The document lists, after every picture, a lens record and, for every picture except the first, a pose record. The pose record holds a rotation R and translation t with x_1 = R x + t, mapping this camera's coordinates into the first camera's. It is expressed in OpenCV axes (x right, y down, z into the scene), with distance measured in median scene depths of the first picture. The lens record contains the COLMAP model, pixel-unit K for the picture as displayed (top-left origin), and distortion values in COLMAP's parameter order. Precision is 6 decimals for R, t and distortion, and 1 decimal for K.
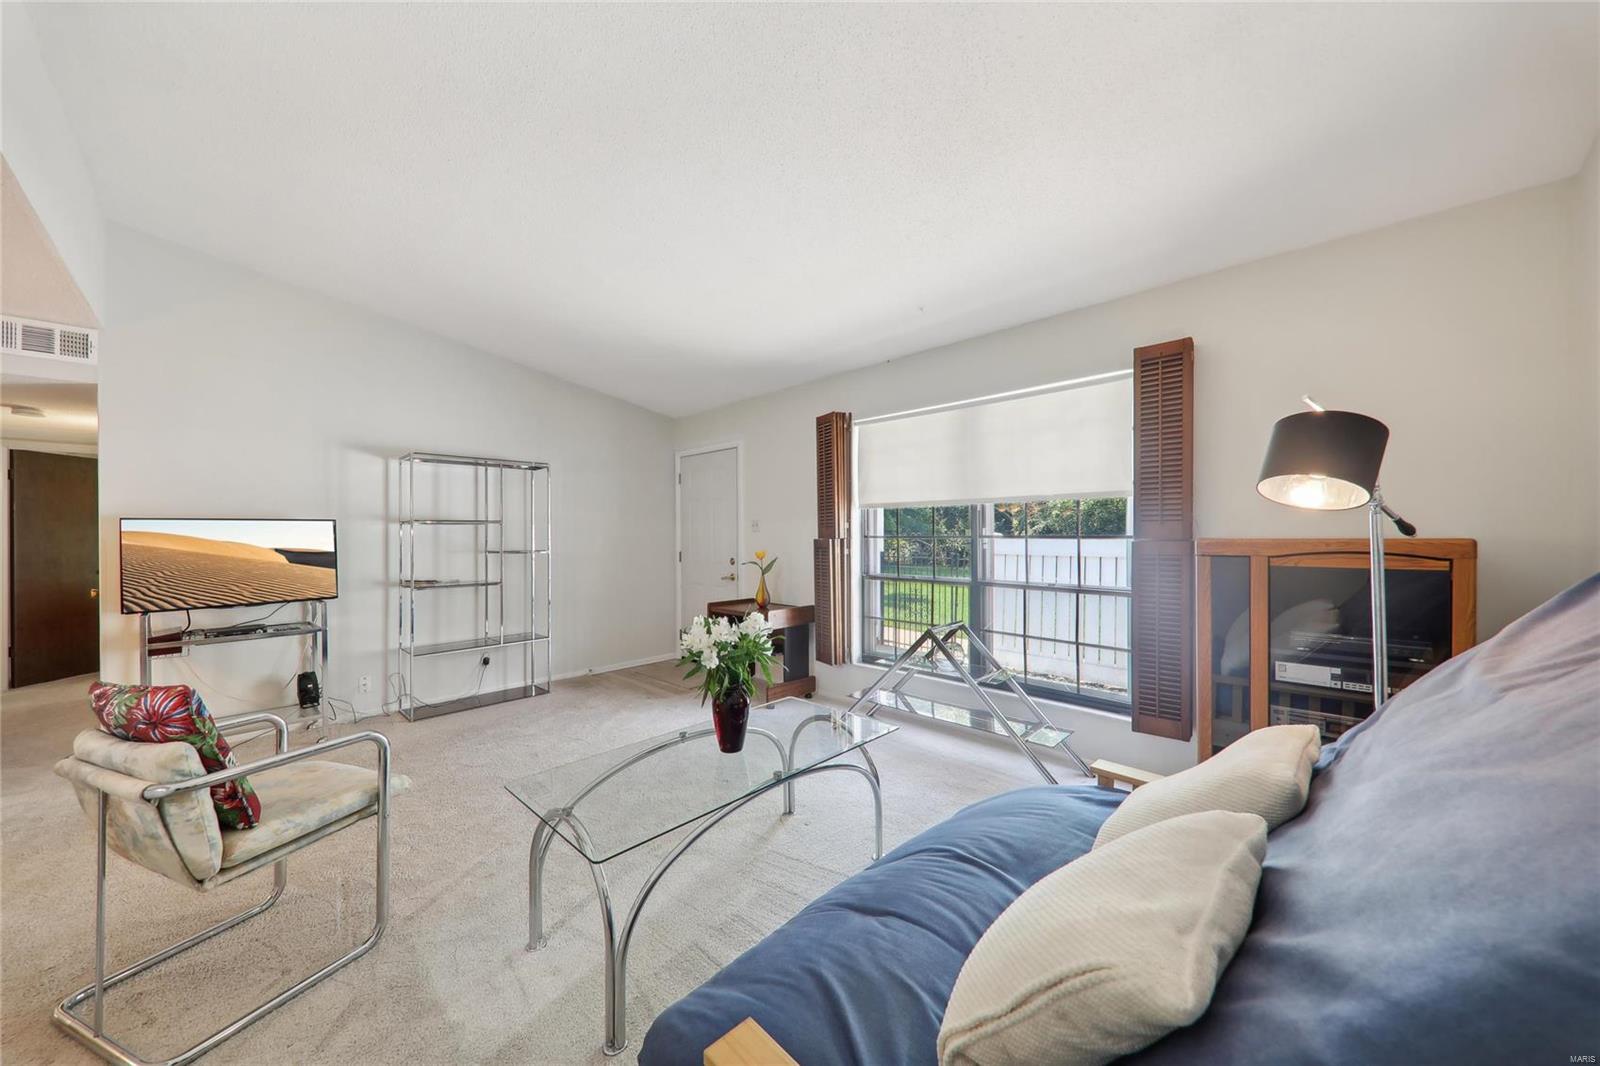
lens RADIAL K [[552.4, 0, 796.3], [0, 552.4, 540.7], [0, 0, 1]] dist [0.019585, -0.010189]
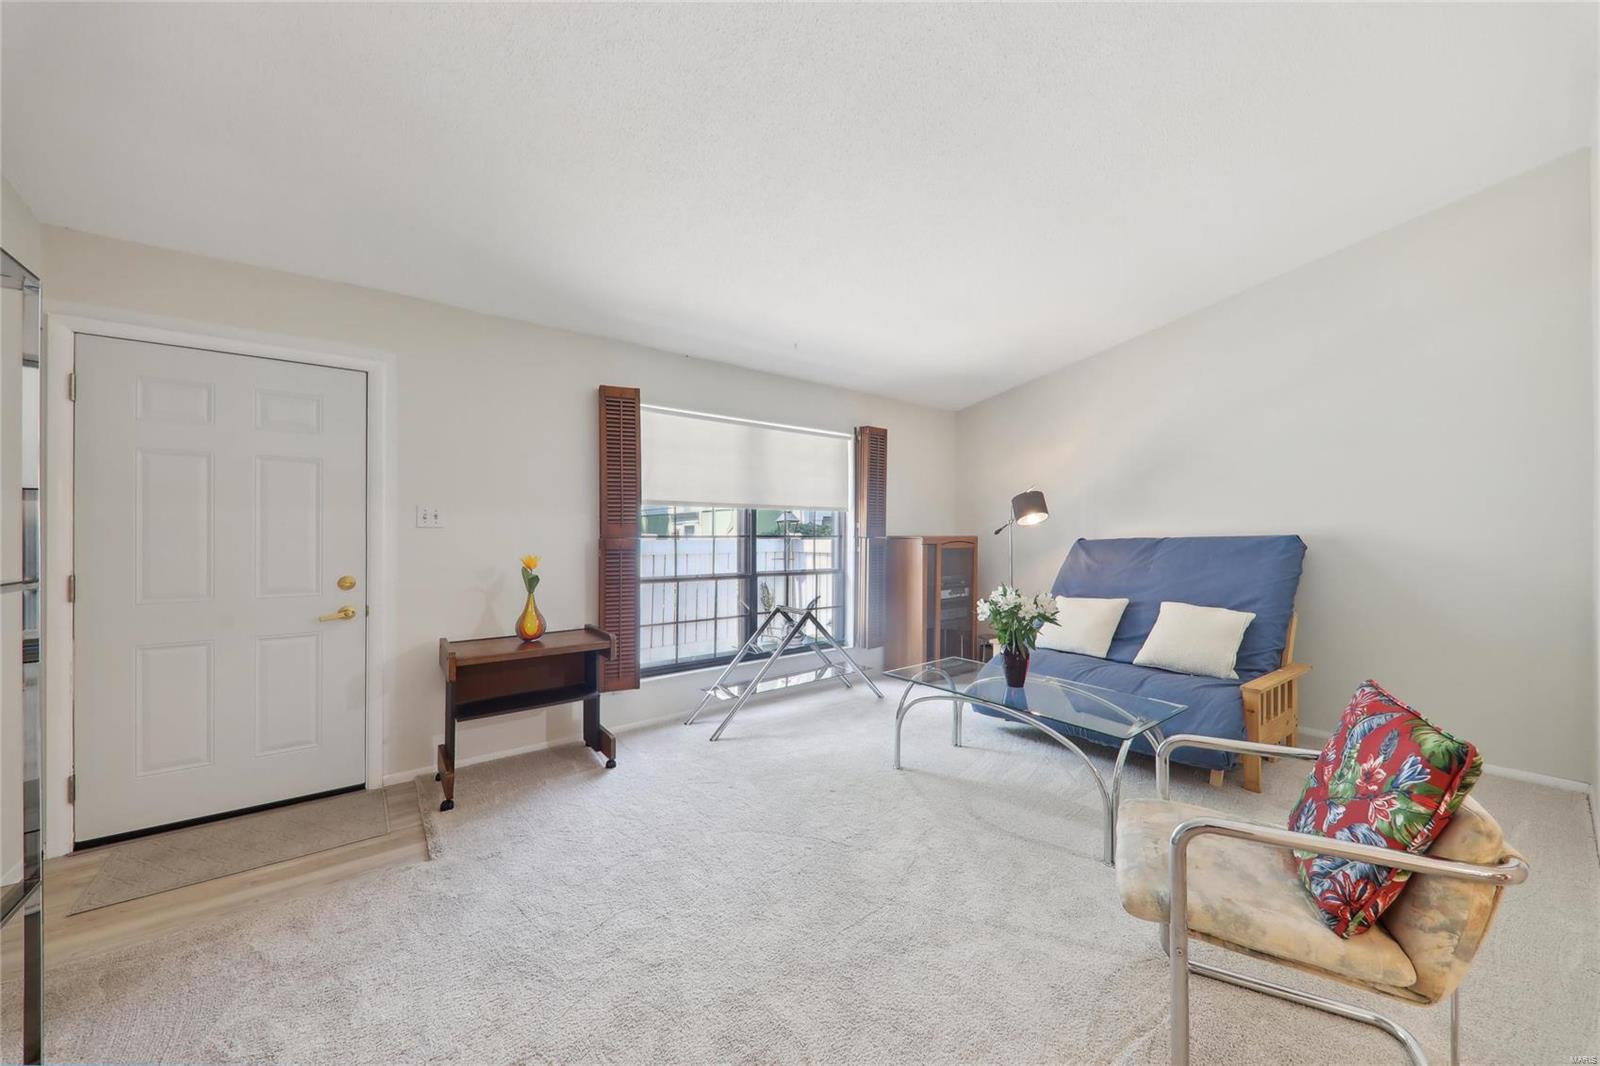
lens RADIAL K [[571.6, 0, 828.4], [0, 571.6, 532.7], [0, 0, 1]] dist [0.000991, 0.000079]
pose [[0.116751, -0.000989, 0.993161, -0.751700], [0.004437, 0.999990, 0.000474, -0.011663], [-0.993151, 0.004351, 0.116754, 0.591225]]
